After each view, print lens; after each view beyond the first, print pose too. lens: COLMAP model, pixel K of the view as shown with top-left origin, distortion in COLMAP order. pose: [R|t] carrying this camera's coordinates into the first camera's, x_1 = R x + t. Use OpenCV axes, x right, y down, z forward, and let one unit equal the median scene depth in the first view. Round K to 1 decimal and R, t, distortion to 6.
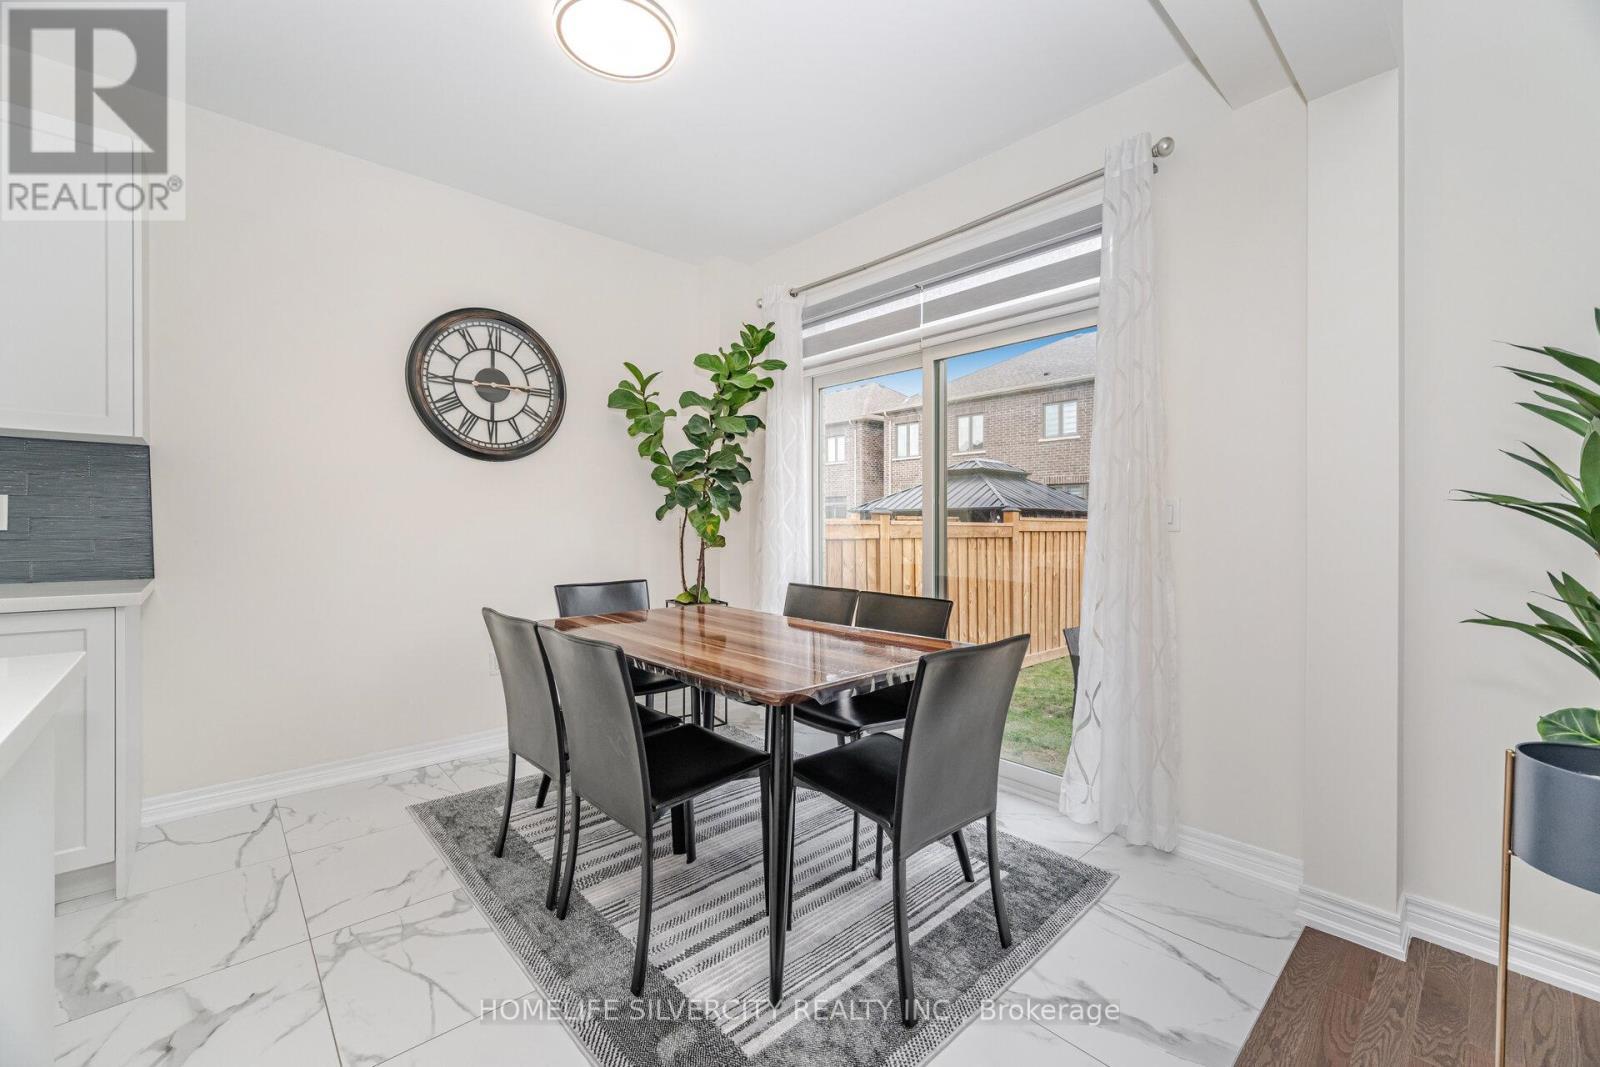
lens RADIAL K [[653.3, 0, 789.5], [0, 653.3, 526.7], [0, 0, 1]] dist [0.001923, -0.000748]
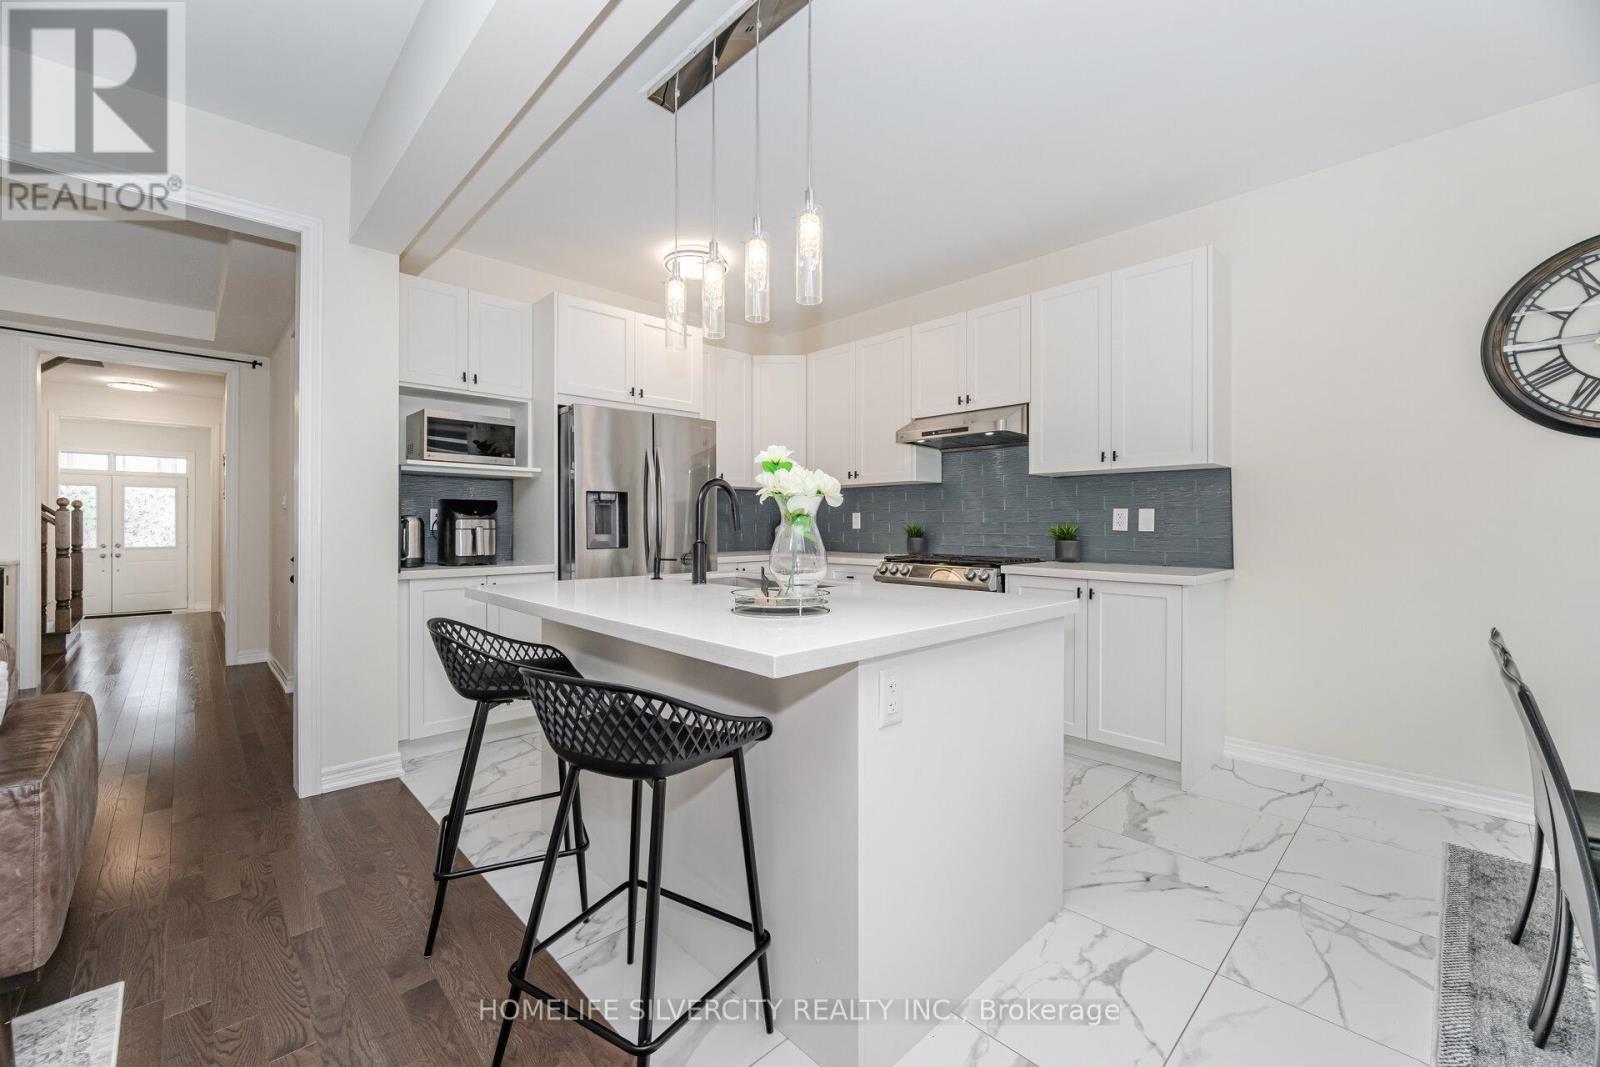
lens RADIAL K [[653.3, 0, 799.7], [0, 653.3, 528.6], [0, 0, 1]] dist [0.001923, -0.000748]
pose [[0.036776, -0.001455, -0.999322, 0.298458], [-0.004517, 0.999988, -0.001622, 0.004339], [0.999313, 0.004574, 0.036769, 0.089921]]
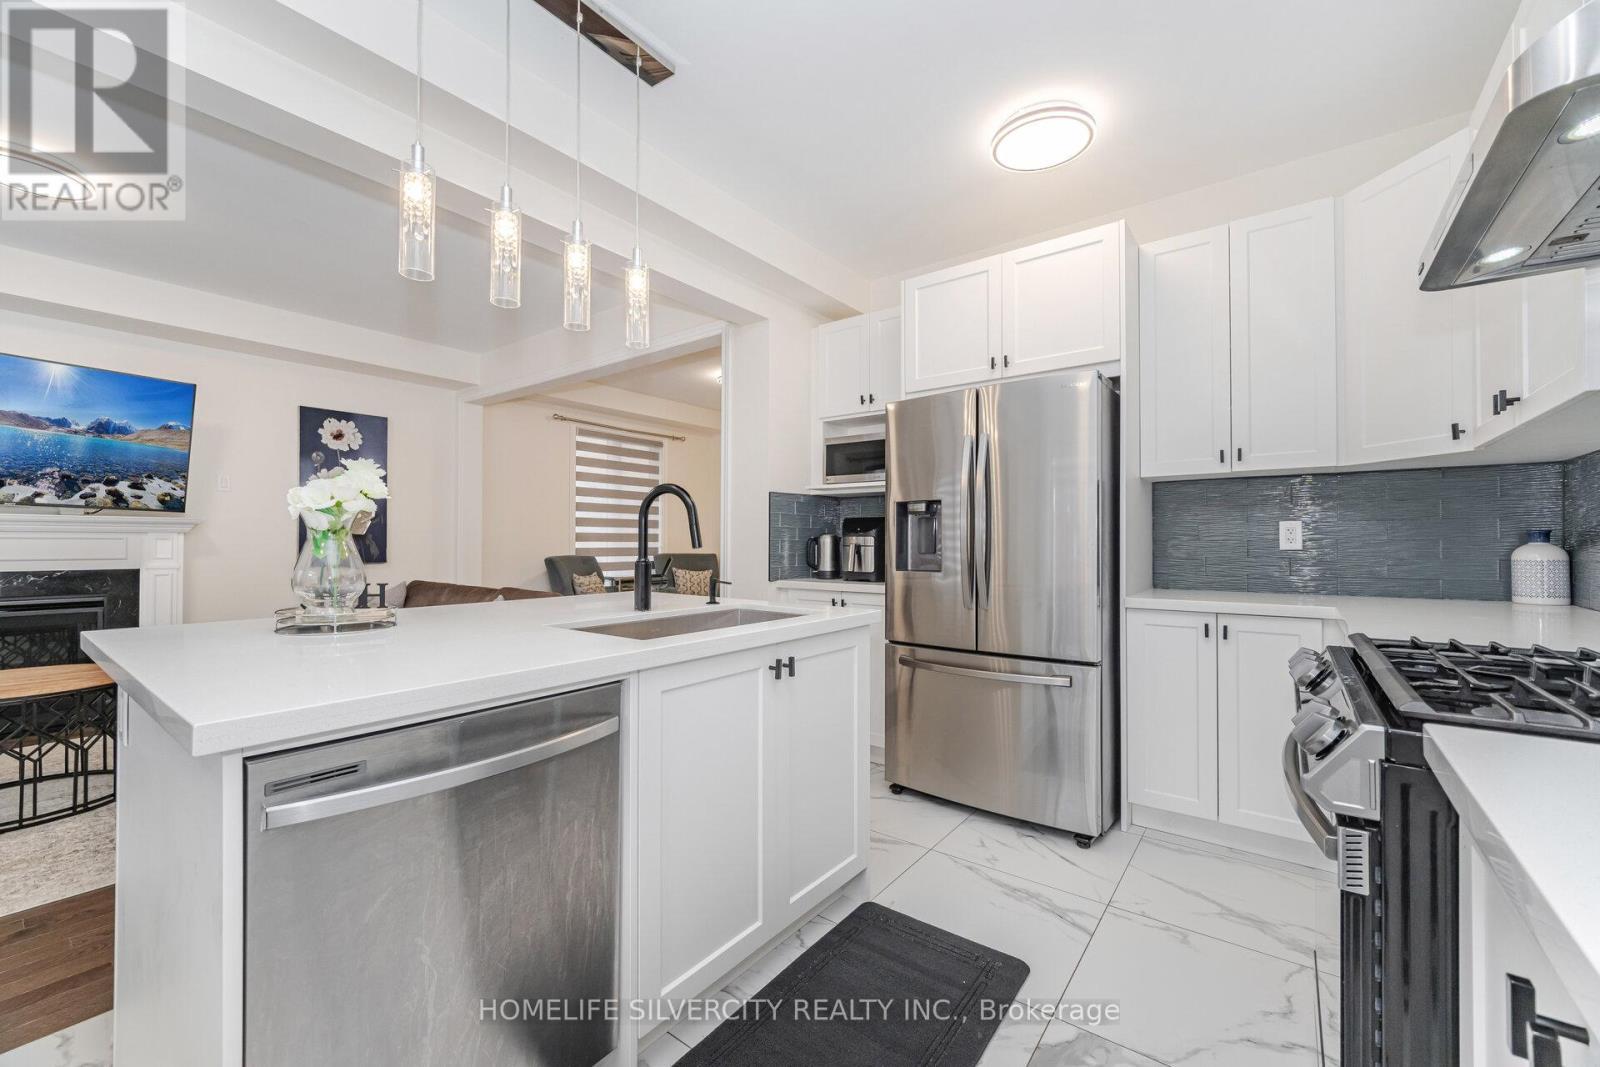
lens RADIAL K [[653.3, 0, 785.0], [0, 653.3, 537.9], [0, 0, 1]] dist [0.001923, -0.000748]
pose [[-0.985868, -0.011500, -0.167128, -0.739369], [-0.011381, 0.999934, -0.001666, -0.007428], [0.167136, 0.000260, -0.985934, 0.842334]]
